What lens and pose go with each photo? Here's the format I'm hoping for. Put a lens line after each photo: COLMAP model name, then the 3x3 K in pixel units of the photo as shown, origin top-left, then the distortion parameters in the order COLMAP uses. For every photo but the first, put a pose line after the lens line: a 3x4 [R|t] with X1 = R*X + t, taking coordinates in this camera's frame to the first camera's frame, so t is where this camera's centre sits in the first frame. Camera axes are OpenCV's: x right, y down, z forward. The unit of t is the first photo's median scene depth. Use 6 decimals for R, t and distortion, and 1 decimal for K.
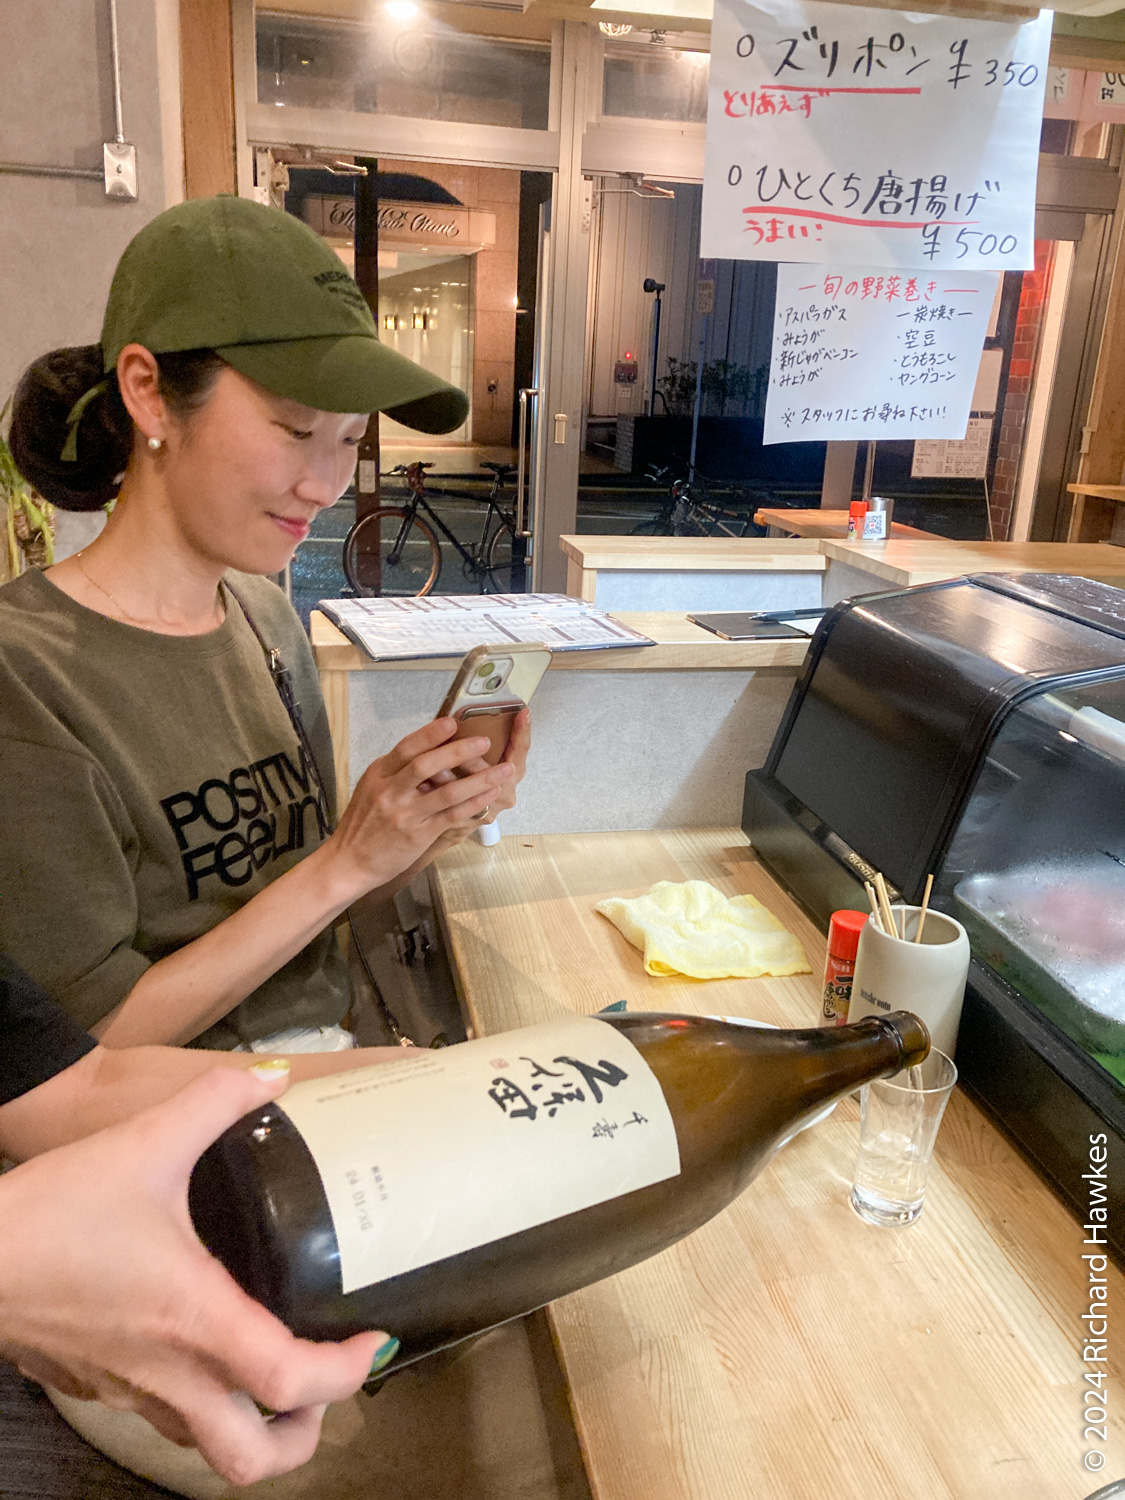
lens RADIAL K [[1252.2, 0, 562.5], [0, 1252.2, 750.0], [0, 0, 1]] dist [0.041047, 0.006702]
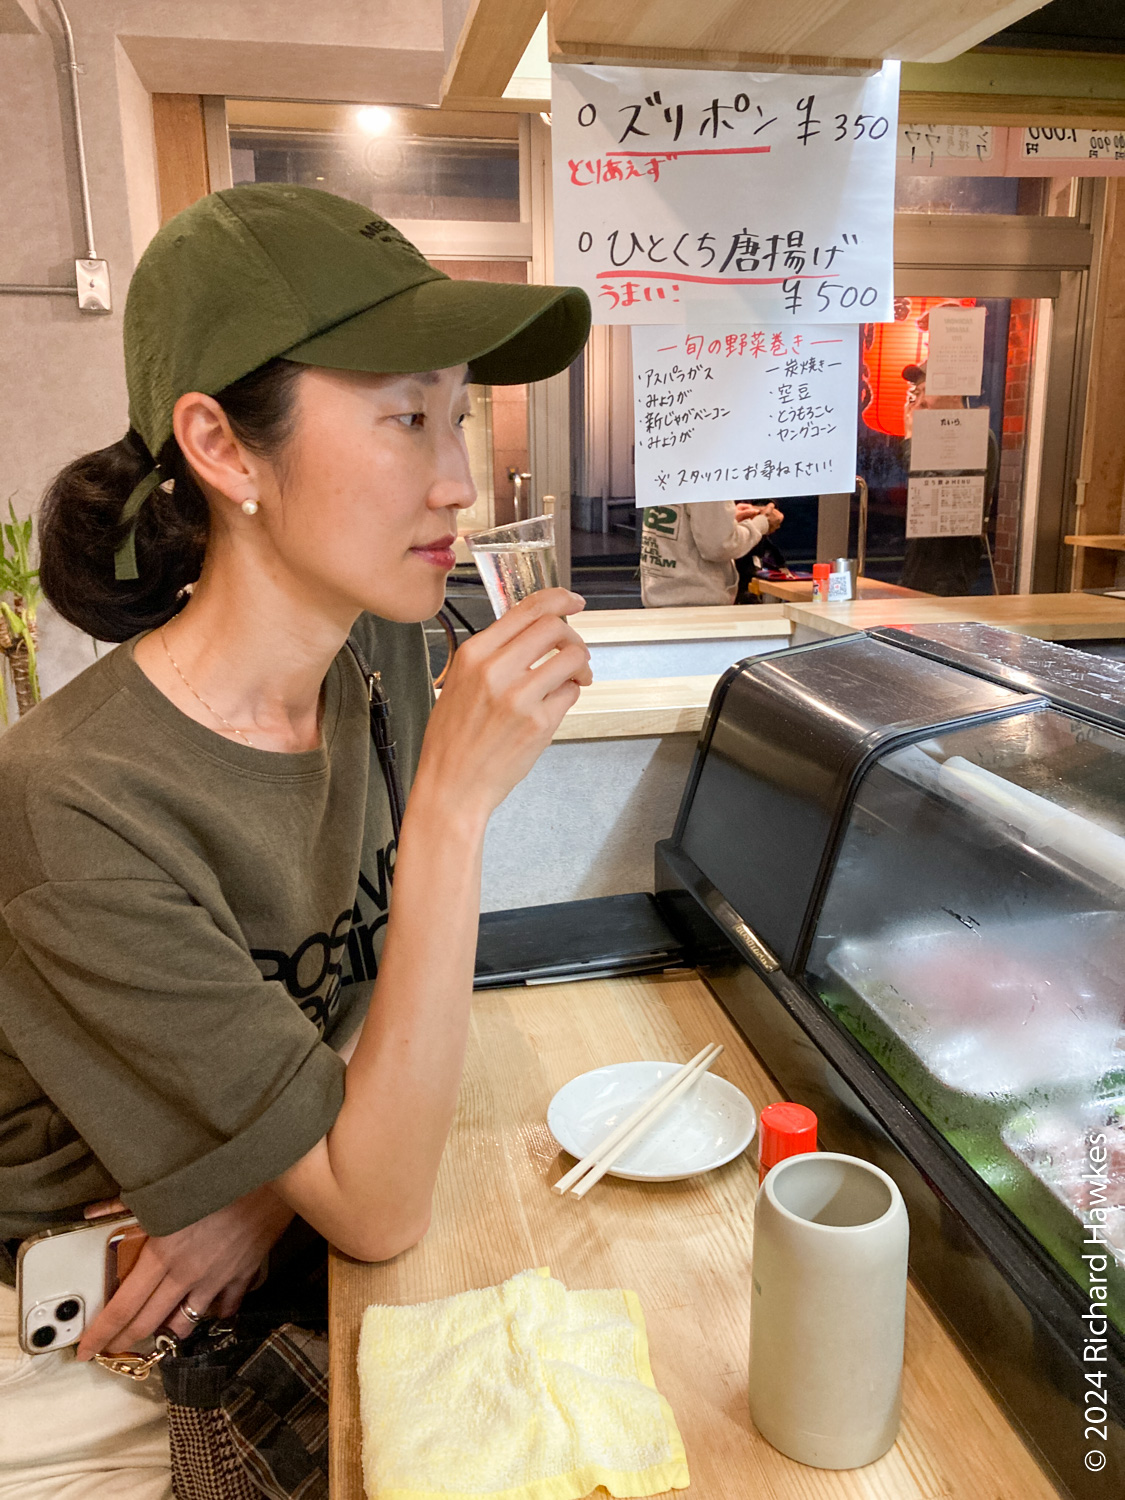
lens RADIAL K [[1254.0, 0, 562.5], [0, 1254.0, 750.0], [0, 0, 1]] dist [0.063711, -0.004919]
pose [[0.998417, -0.052254, -0.020807, 0.104777], [0.050831, 0.996662, -0.063890, 0.004786], [0.024076, 0.062731, 0.997740, 0.028922]]
